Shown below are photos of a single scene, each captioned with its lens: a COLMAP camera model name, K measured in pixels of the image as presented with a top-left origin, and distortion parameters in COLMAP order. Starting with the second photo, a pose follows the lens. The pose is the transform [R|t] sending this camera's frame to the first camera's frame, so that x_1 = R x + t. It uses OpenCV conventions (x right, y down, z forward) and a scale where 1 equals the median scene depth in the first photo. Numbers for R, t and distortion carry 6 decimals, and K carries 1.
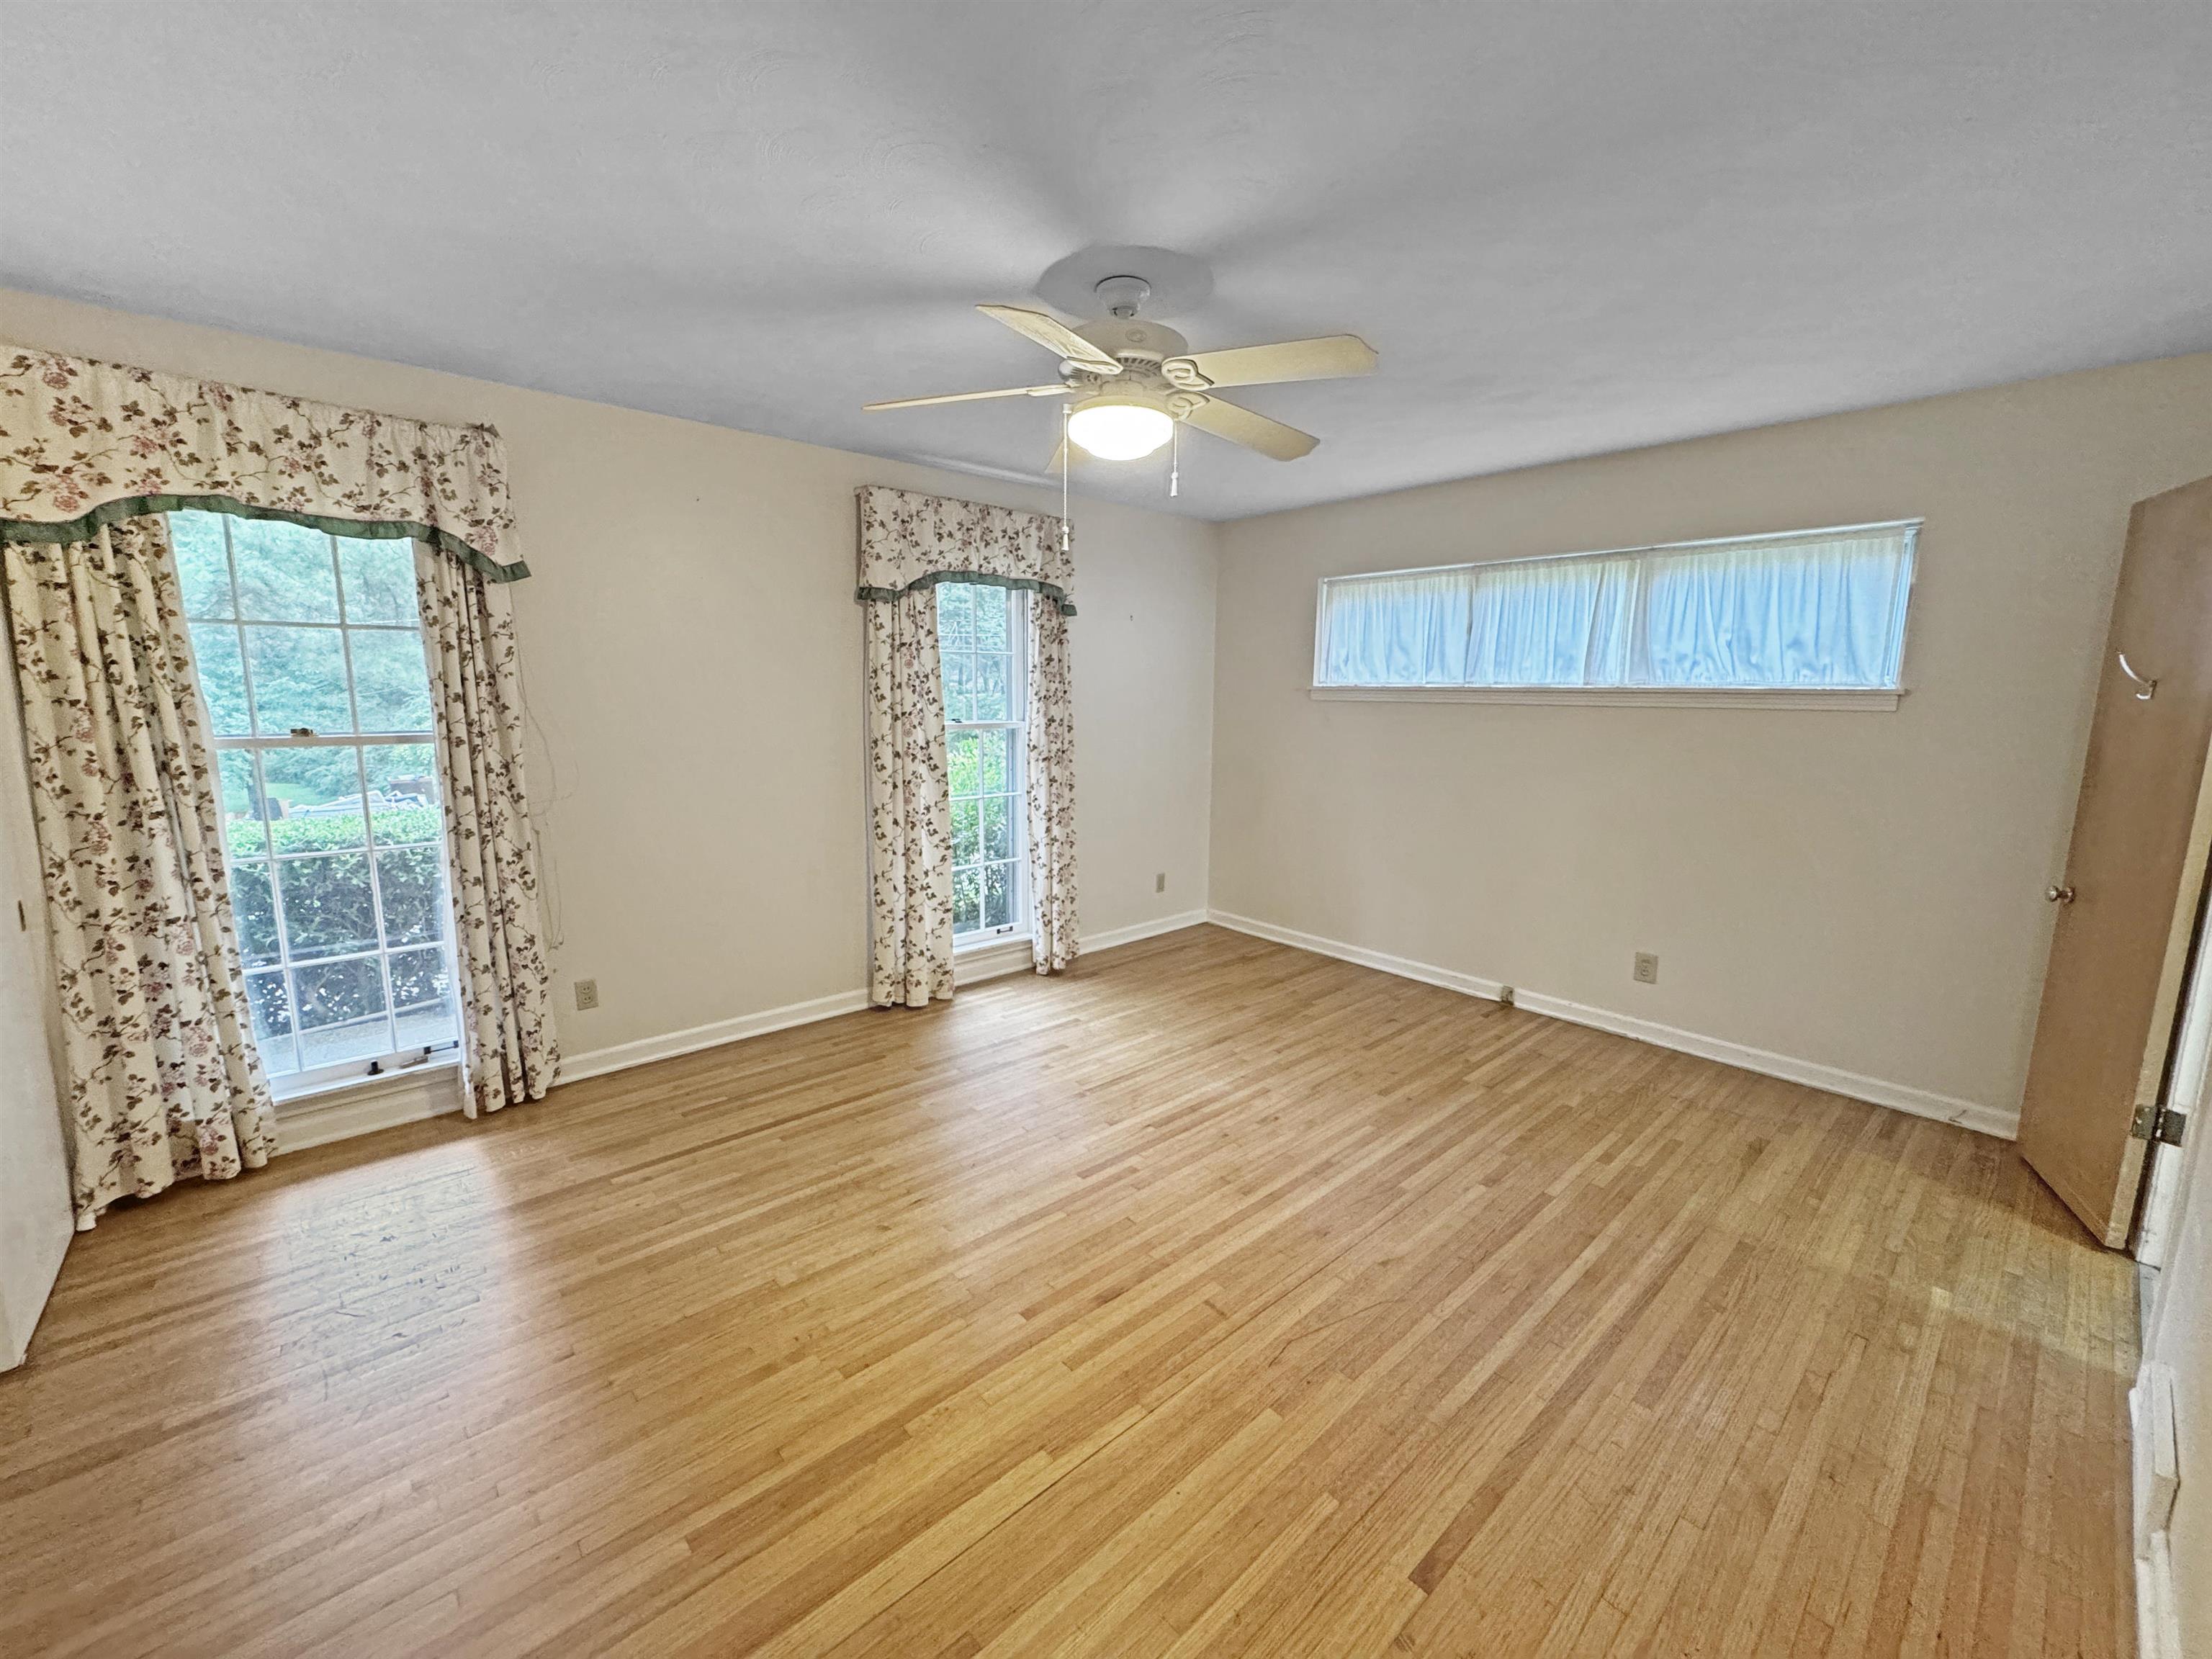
lens RADIAL K [[880.2, 0, 1107.7], [0, 880.2, 831.3], [0, 0, 1]] dist [-0.003141, 0.000410]
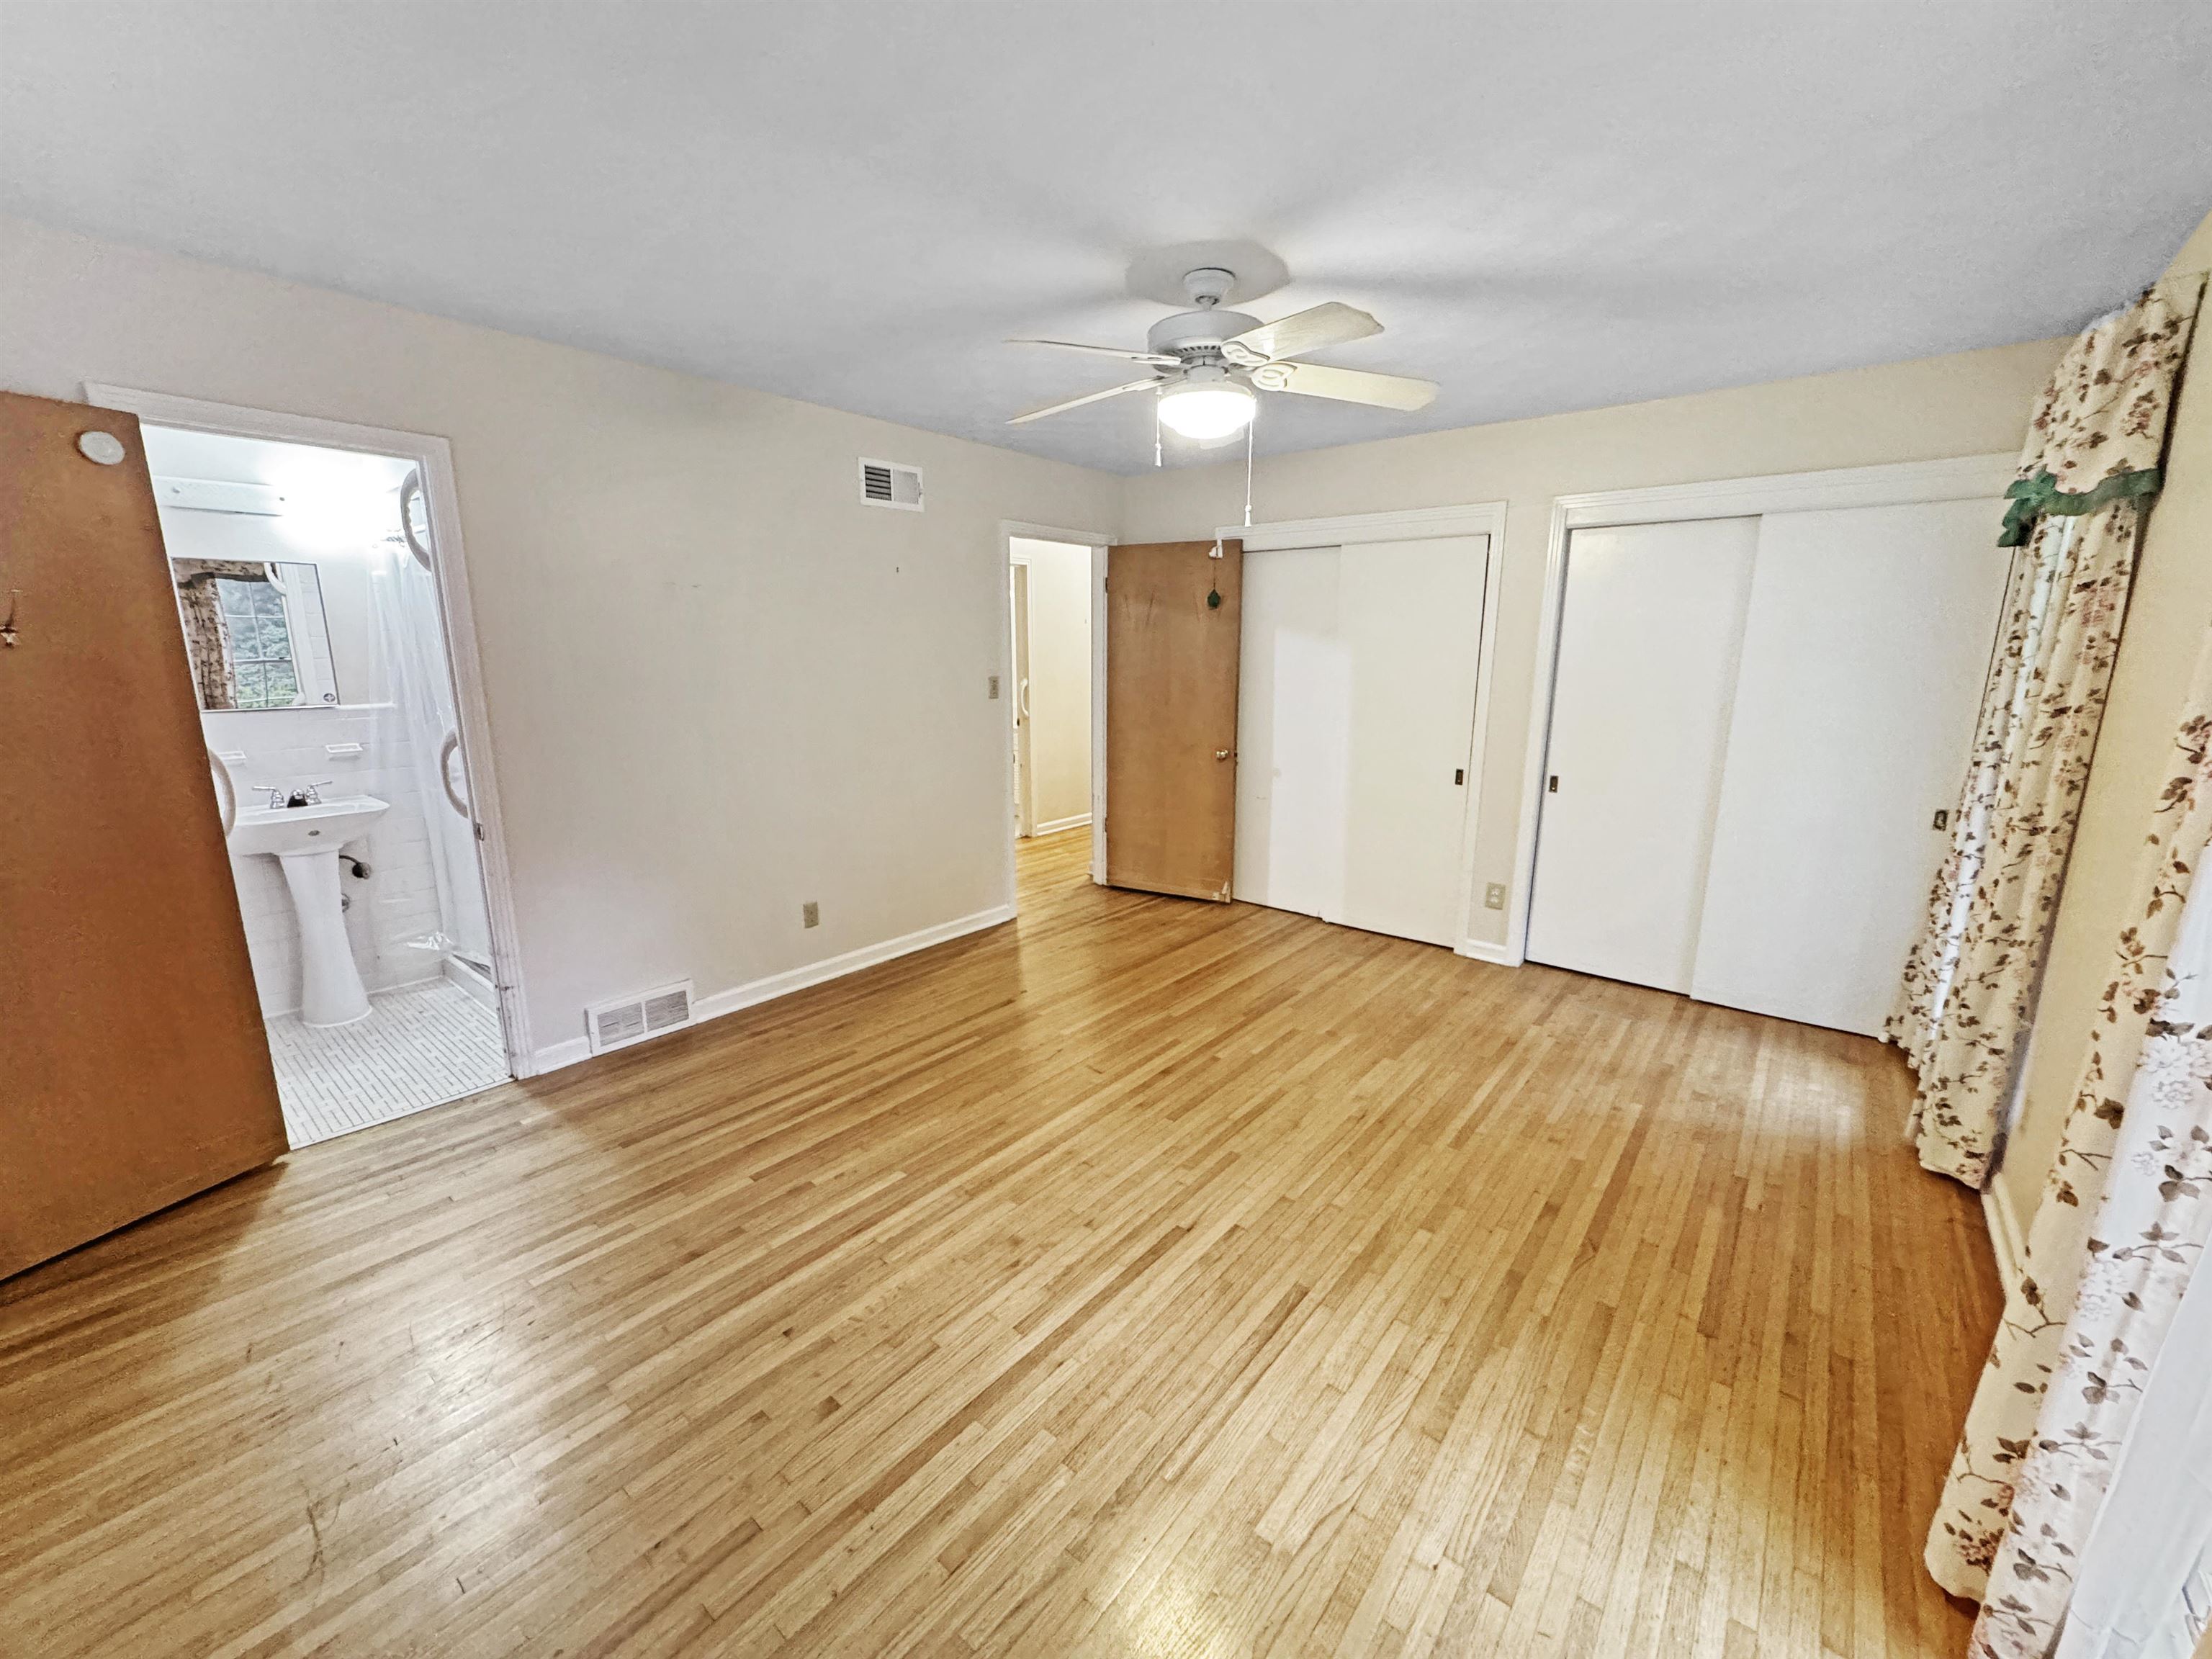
lens RADIAL K [[880.2, 0, 1101.2], [0, 880.2, 830.2], [0, 0, 1]] dist [-0.003141, 0.000410]
pose [[-0.989214, 0.018814, -0.145267, 0.197077], [-0.035288, 0.931902, 0.360991, -0.226977], [0.142166, 0.362223, -0.921186, 1.371104]]
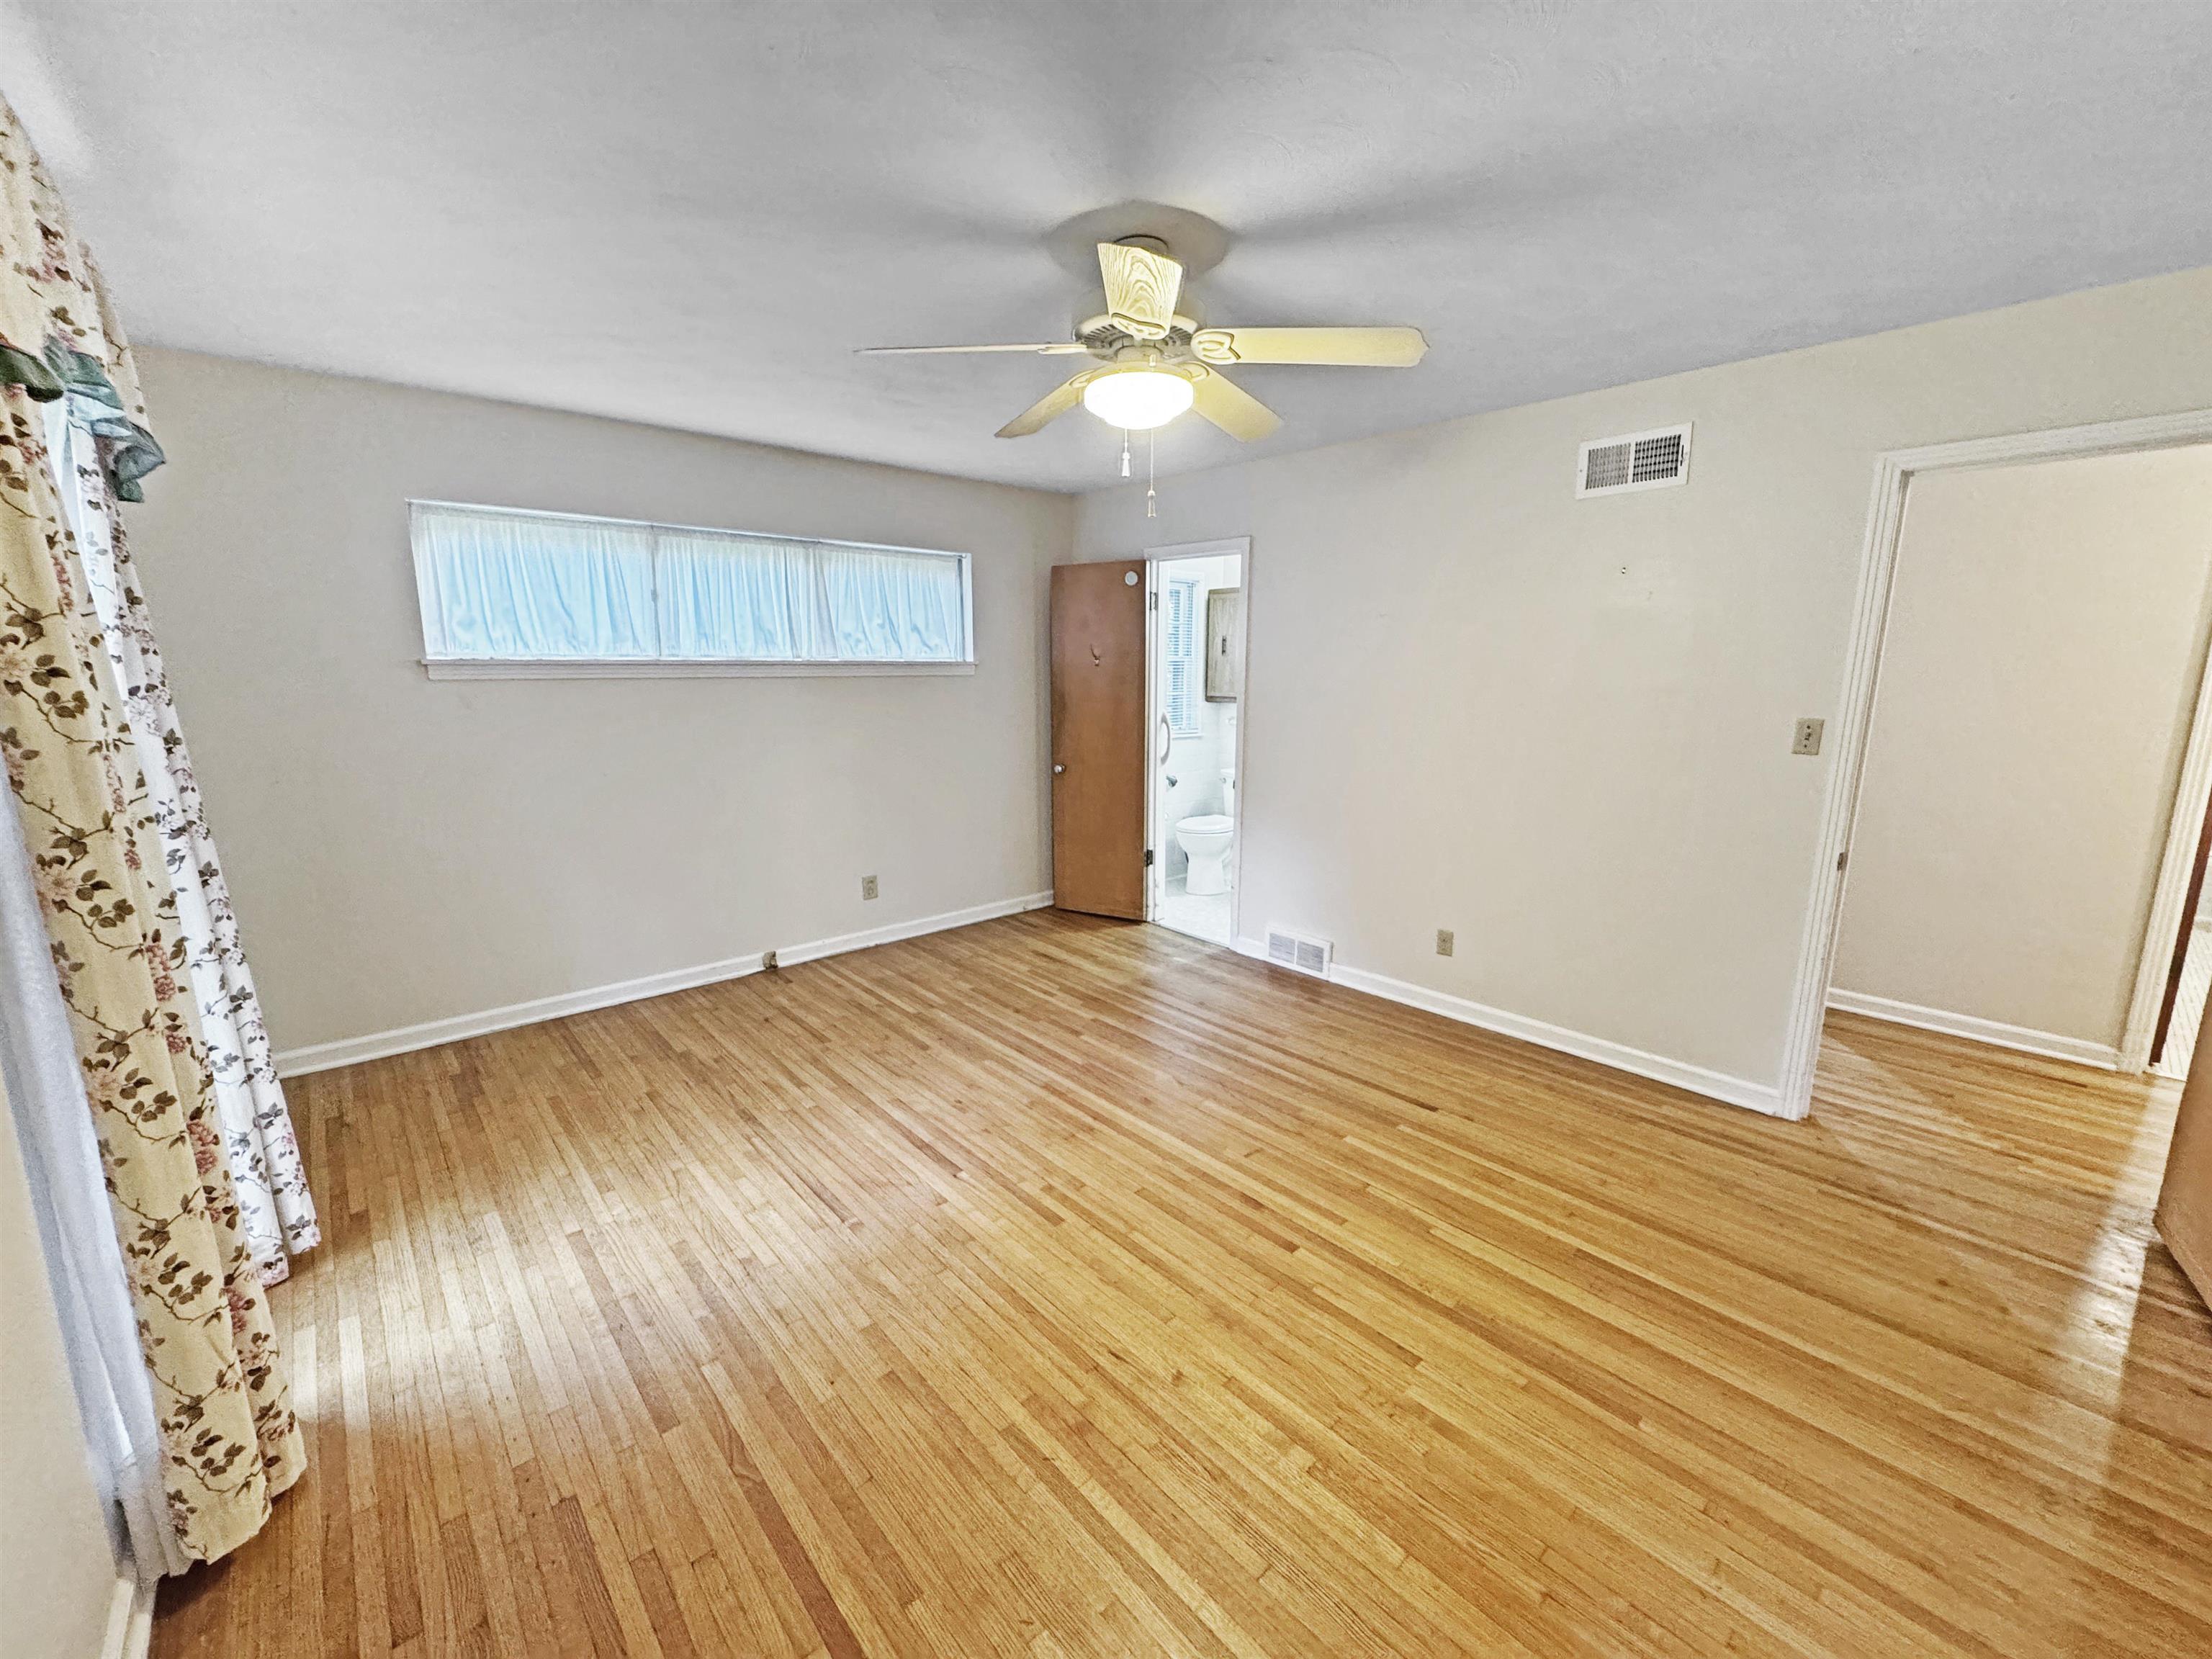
lens RADIAL K [[880.2, 0, 1107.9], [0, 880.2, 826.9], [0, 0, 1]] dist [-0.003141, 0.000410]
pose [[-0.008643, -0.189436, 0.981855, -0.644184], [0.158348, 0.969243, 0.188396, -0.117673], [-0.987346, 0.157103, 0.021620, 0.683600]]
